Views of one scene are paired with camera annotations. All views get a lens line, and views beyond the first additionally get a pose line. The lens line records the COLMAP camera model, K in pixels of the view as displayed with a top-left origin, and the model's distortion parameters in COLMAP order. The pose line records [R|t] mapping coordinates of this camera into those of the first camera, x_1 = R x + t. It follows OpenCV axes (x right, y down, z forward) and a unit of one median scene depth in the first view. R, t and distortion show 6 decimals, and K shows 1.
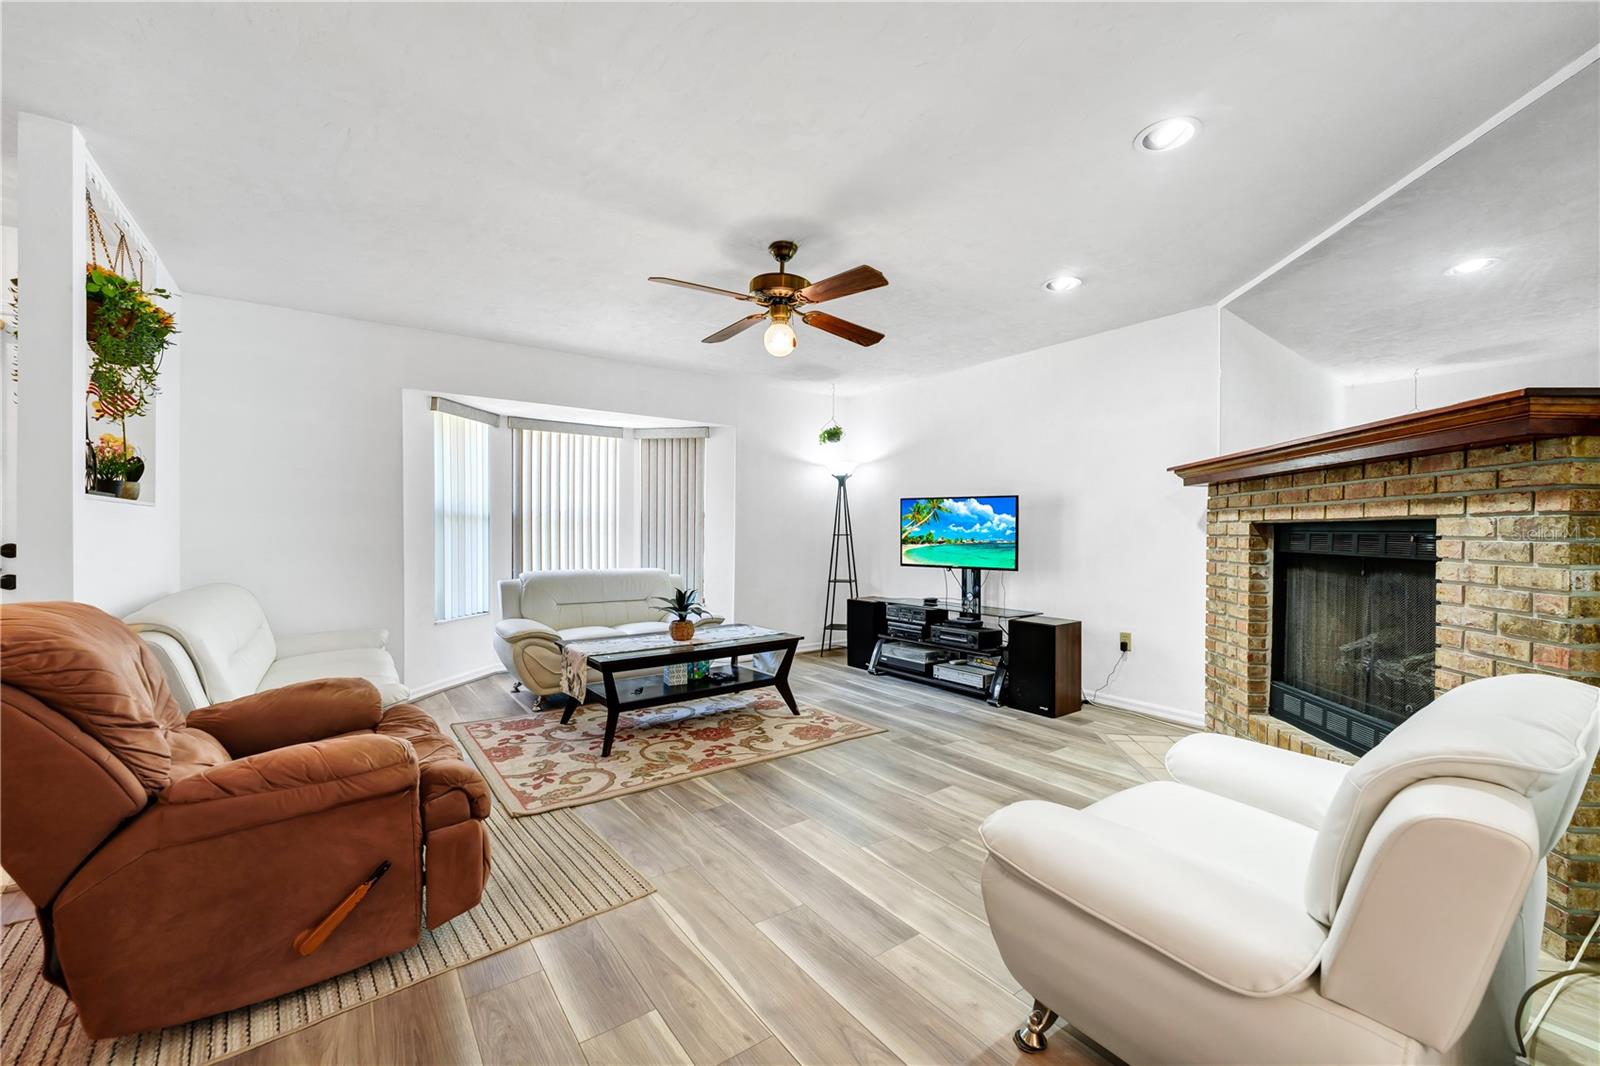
lens RADIAL K [[679.5, 0, 762.6], [0, 679.5, 533.6], [0, 0, 1]] dist [-0.000582, -0.000191]
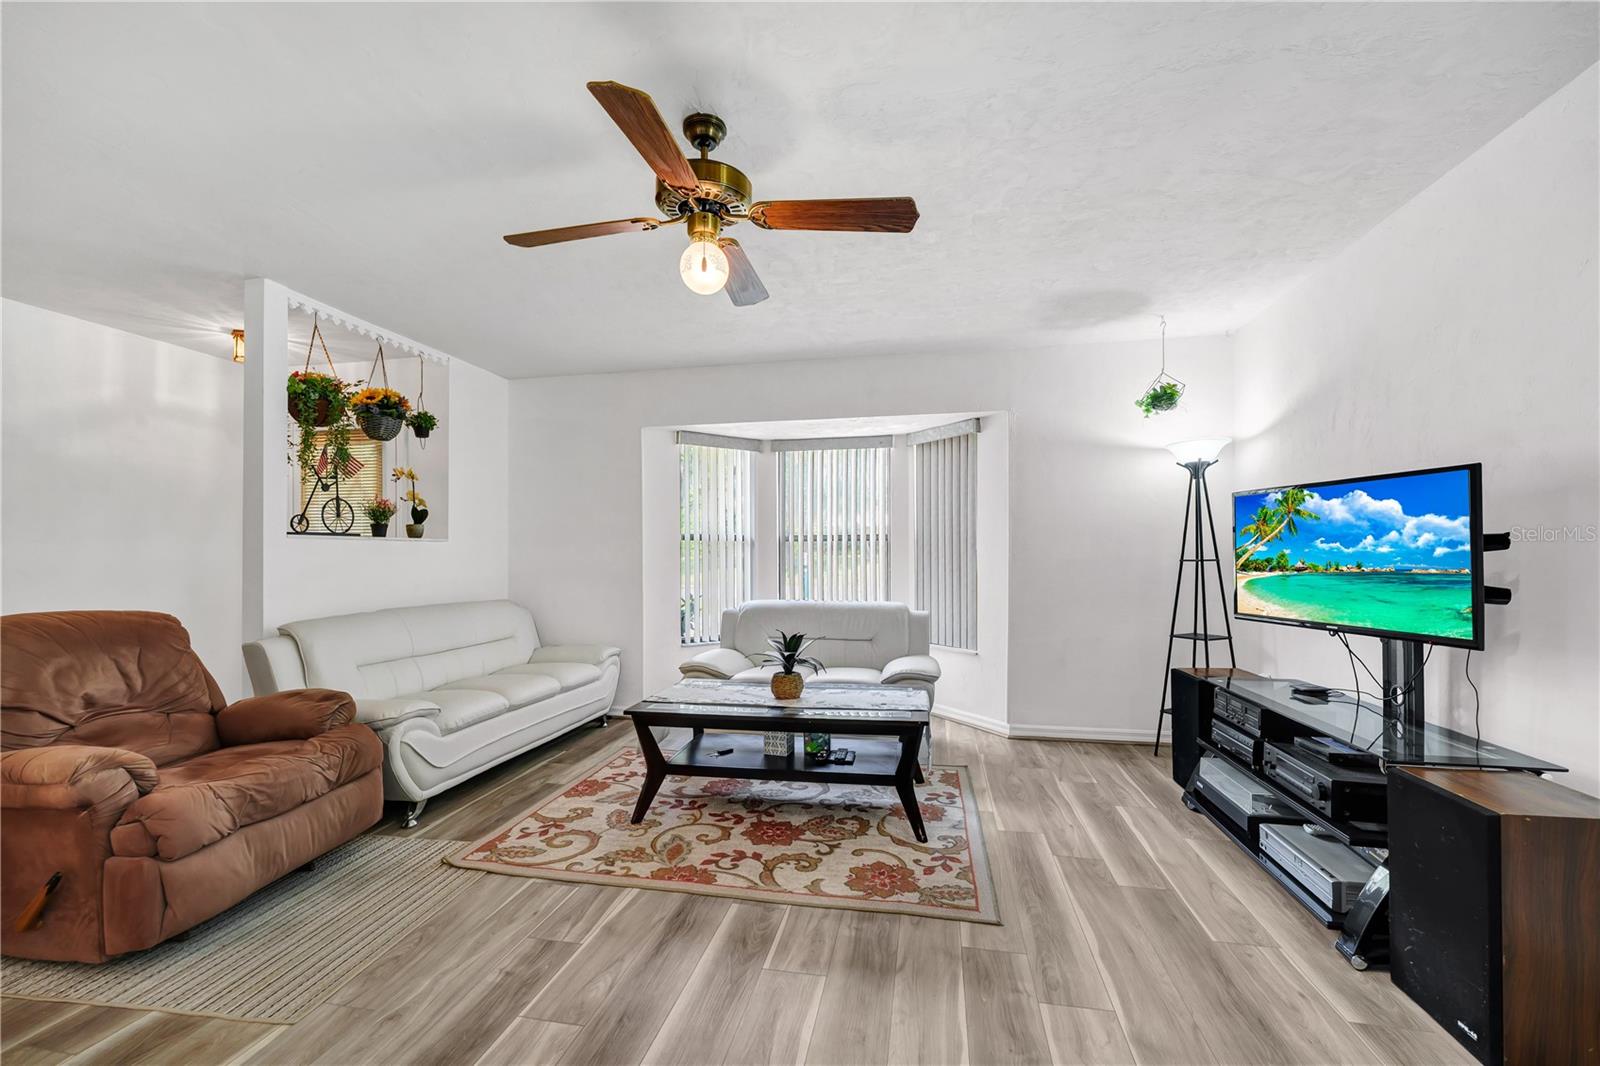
lens RADIAL K [[654.9, 0, 758.9], [0, 654.9, 551.0], [0, 0, 1]] dist [0.000144, -0.000204]
pose [[0.683898, -0.012631, -0.729468, 0.450963], [0.005460, 0.999911, -0.012195, -0.002198], [0.729557, 0.004357, 0.683906, 0.518252]]
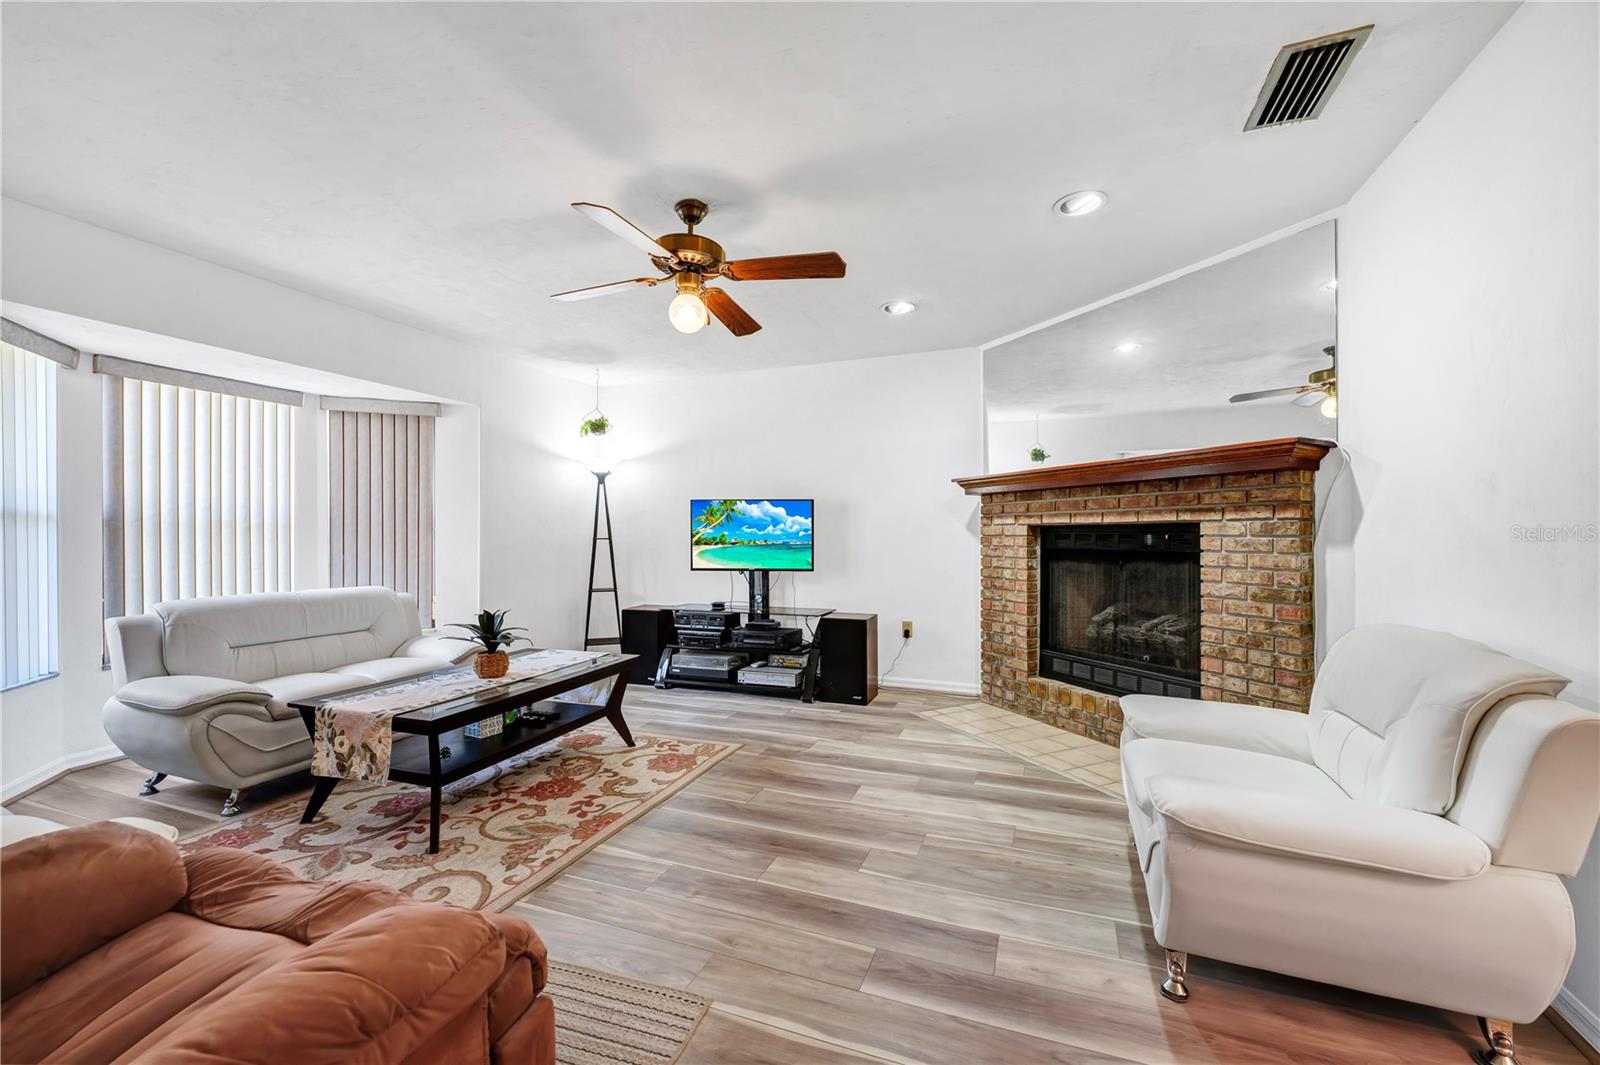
lens RADIAL K [[685.3, 0, 800.0], [0, 685.3, 532.5], [0, 0, 1]] dist [-0.002832, -0.000354]
pose [[0.819176, -0.005790, 0.573513, -0.308079], [0.008594, 0.999961, -0.002180, -0.003176], [-0.573478, 0.006714, 0.819194, 0.177132]]
